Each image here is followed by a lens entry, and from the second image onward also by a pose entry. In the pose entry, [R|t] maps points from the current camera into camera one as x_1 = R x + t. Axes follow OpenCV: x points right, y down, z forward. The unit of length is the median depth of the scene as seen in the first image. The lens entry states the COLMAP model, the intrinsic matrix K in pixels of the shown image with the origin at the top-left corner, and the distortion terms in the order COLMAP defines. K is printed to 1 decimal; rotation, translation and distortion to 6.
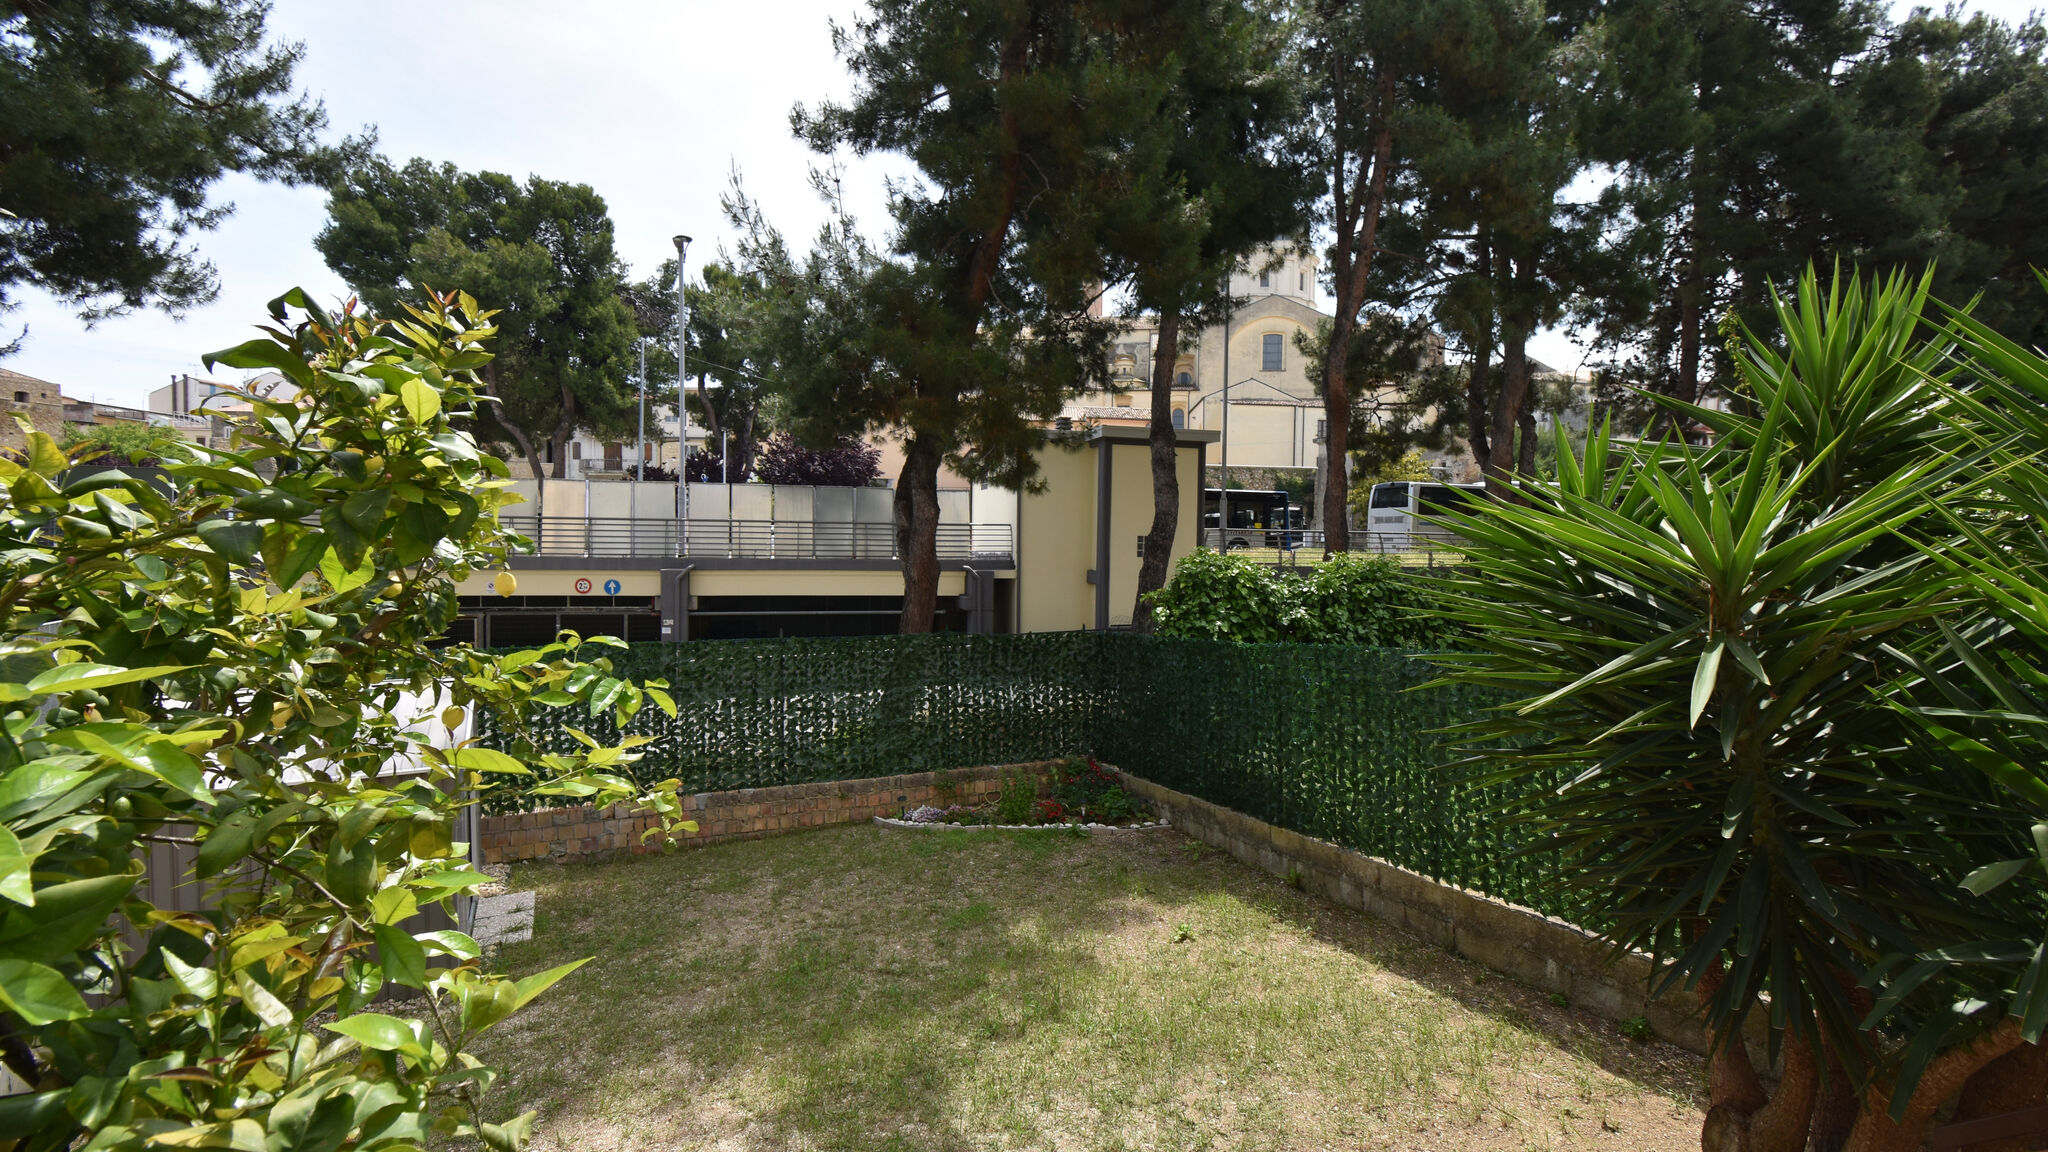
lens RADIAL K [[923.0, 0, 1024.0], [0, 923.0, 576.0], [0, 0, 1]] dist [0.004562, 0.000727]
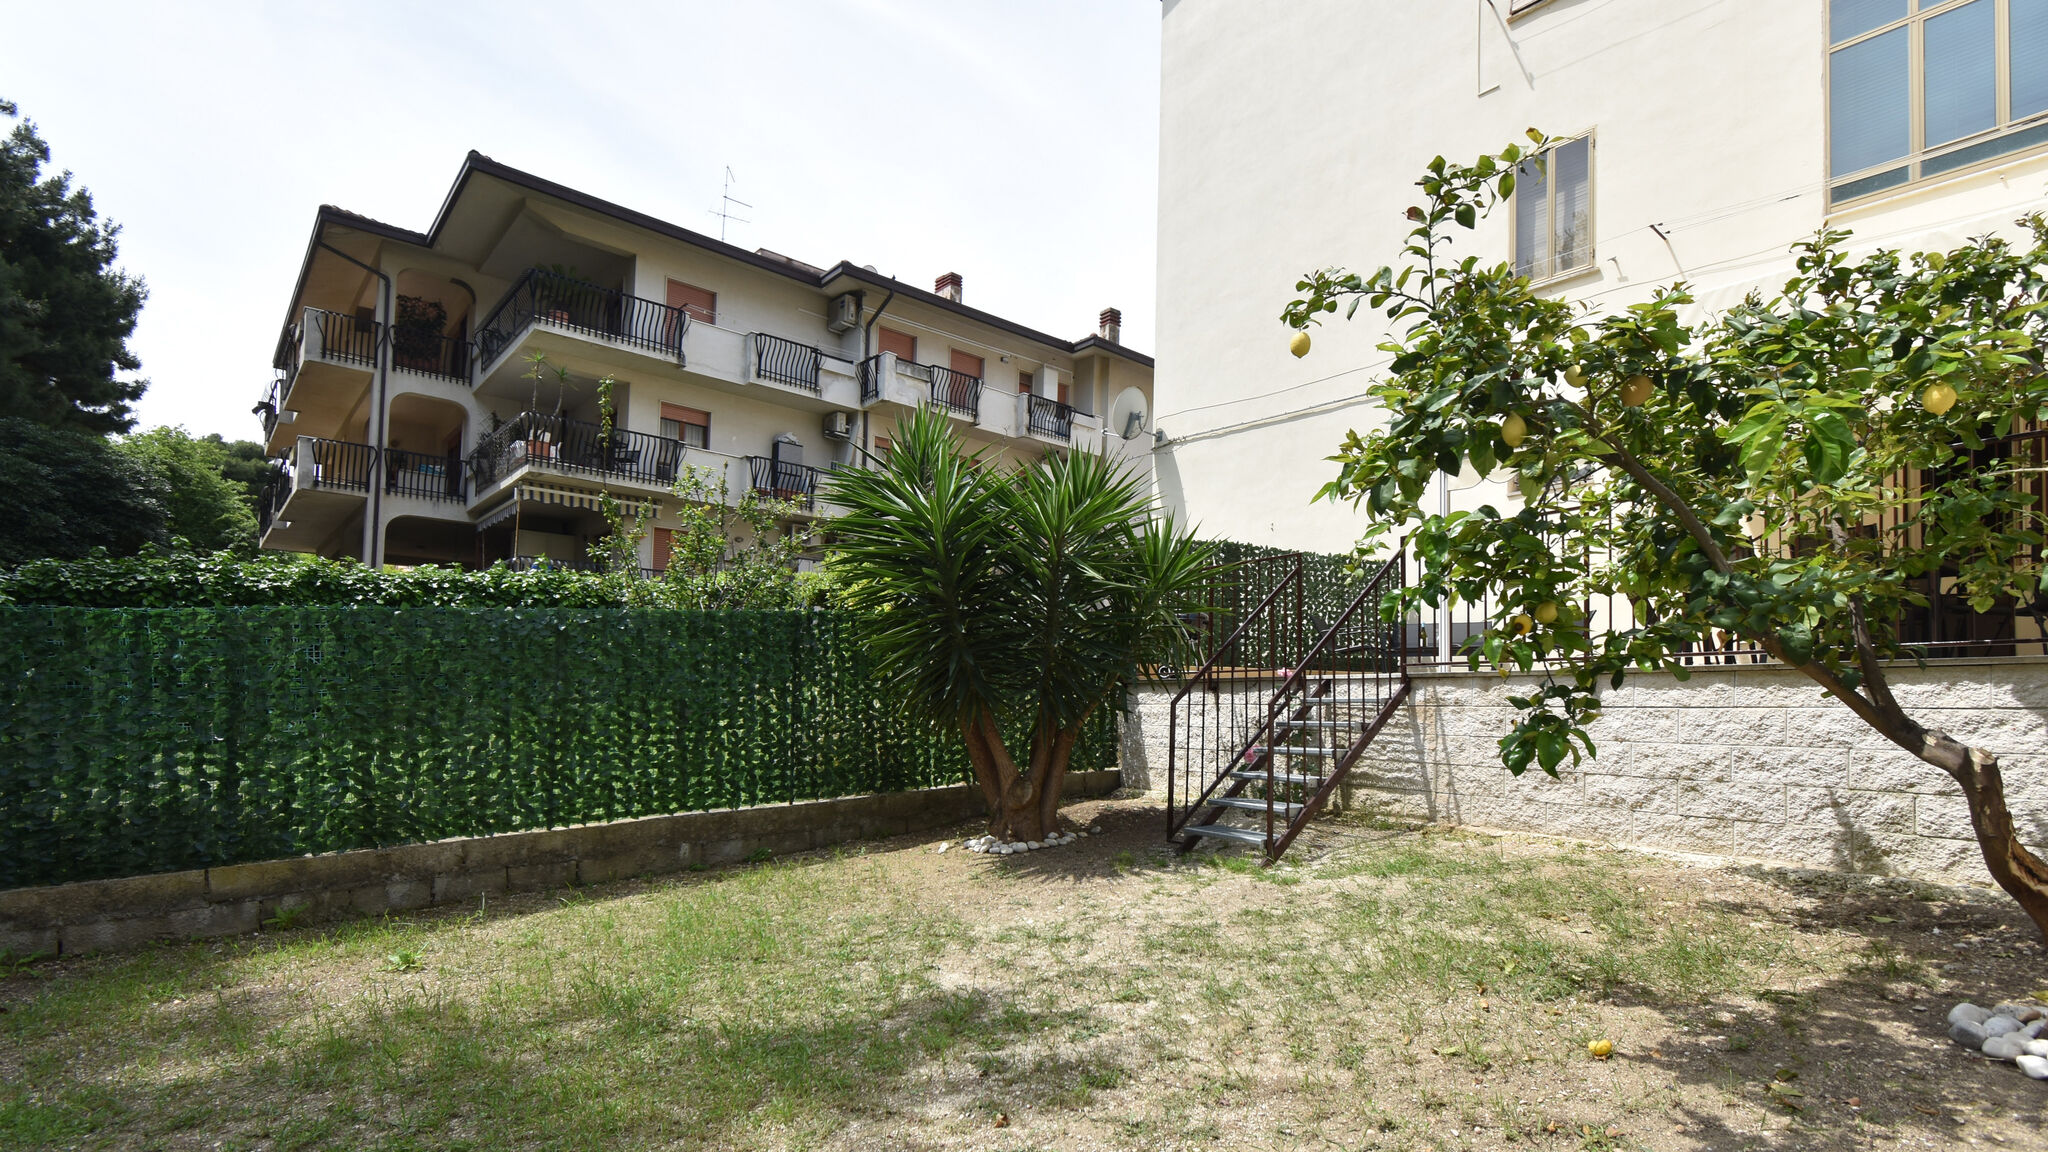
lens RADIAL K [[923.0, 0, 1024.0], [0, 923.0, 576.0], [0, 0, 1]] dist [0.004562, 0.000727]
pose [[-0.230547, 0.143016, 0.962494, -0.712207], [0.013316, 0.989511, -0.143841, 0.203921], [-0.972970, -0.020345, -0.230033, 0.723708]]
